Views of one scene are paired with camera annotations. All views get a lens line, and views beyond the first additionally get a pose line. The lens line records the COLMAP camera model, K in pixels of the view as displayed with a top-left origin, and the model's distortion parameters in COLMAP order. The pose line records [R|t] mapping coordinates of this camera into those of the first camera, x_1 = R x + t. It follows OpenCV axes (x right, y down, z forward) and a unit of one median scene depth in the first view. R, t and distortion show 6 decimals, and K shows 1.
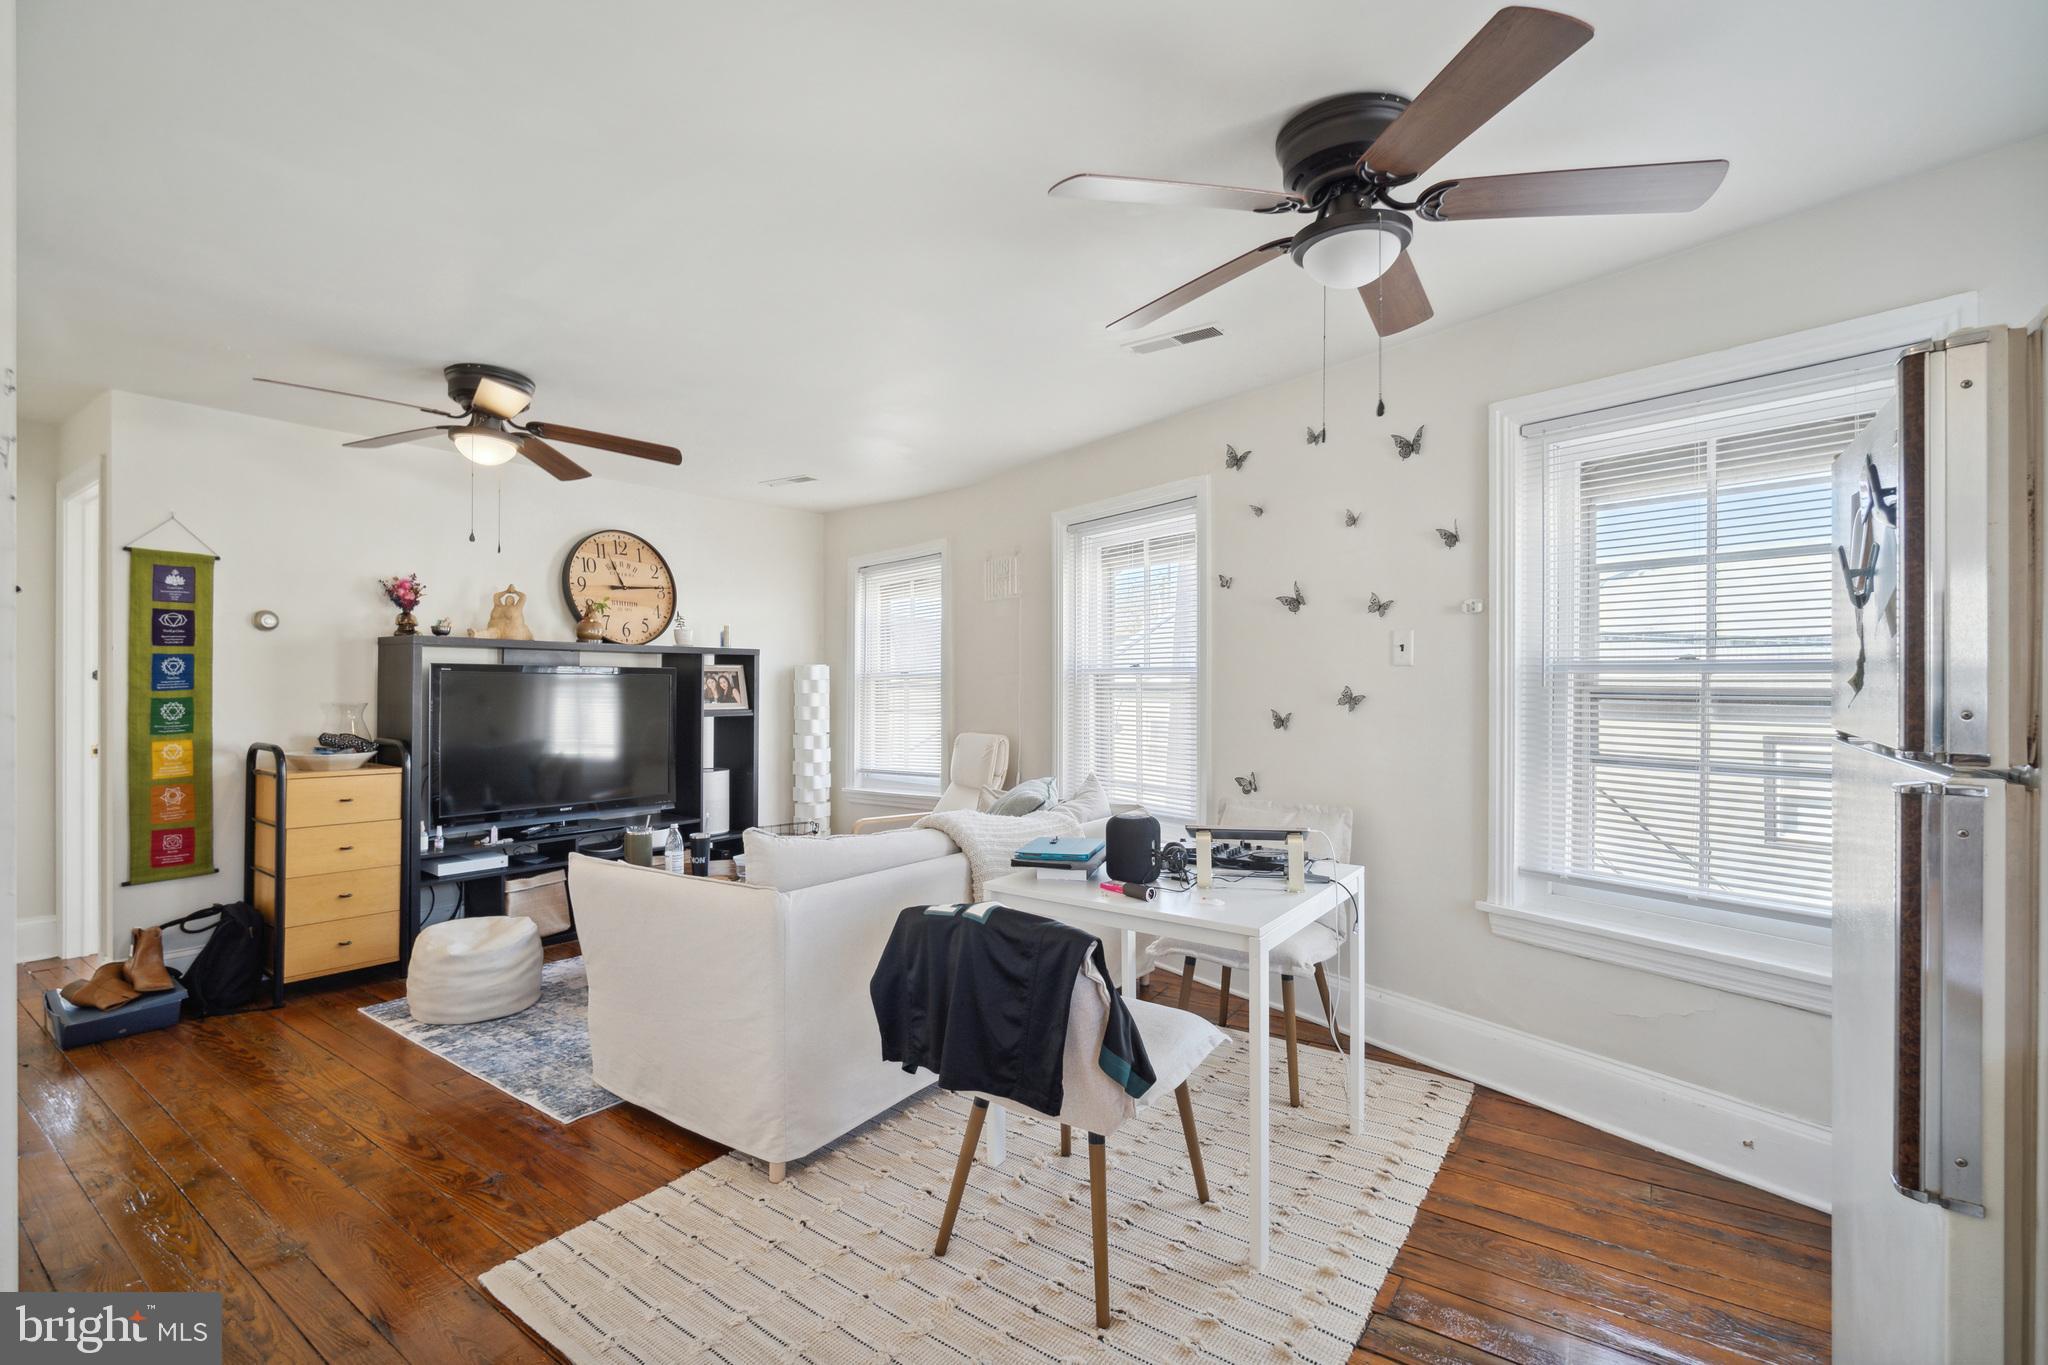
lens RADIAL K [[919.3, 0, 1029.1], [0, 919.3, 665.7], [0, 0, 1]] dist [-0.010767, 0.000204]
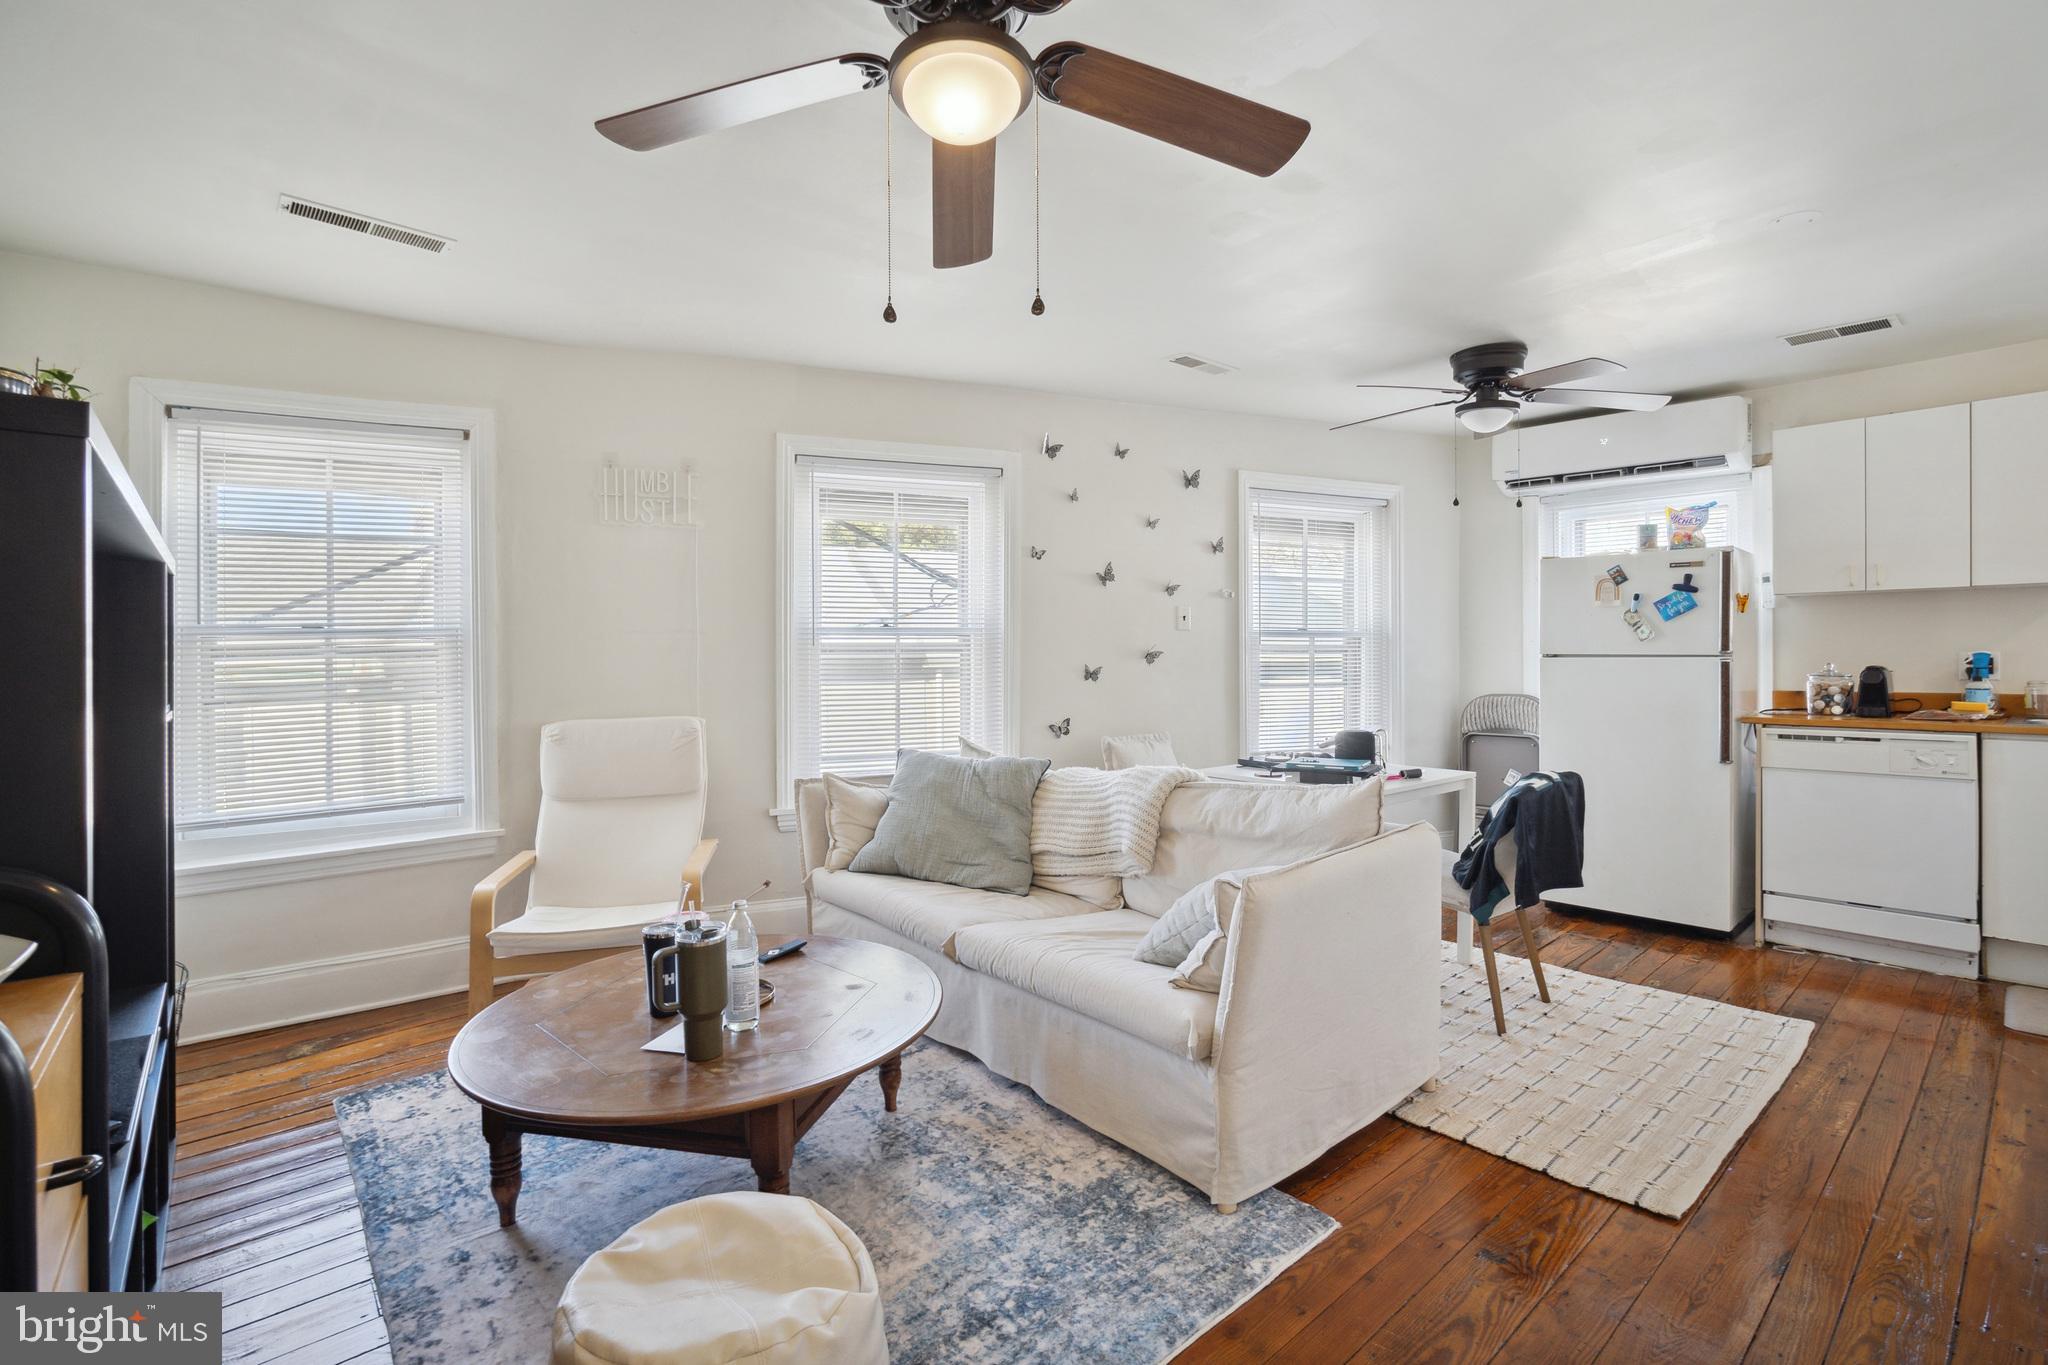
lens RADIAL K [[919.3, 0, 1029.1], [0, 919.3, 665.7], [0, 0, 1]] dist [-0.010767, 0.000204]
pose [[0.229735, -0.006717, 0.973230, -1.092018], [-0.002365, 0.999969, 0.007460, 0.046639], [-0.973250, -0.004016, 0.229712, 0.928565]]
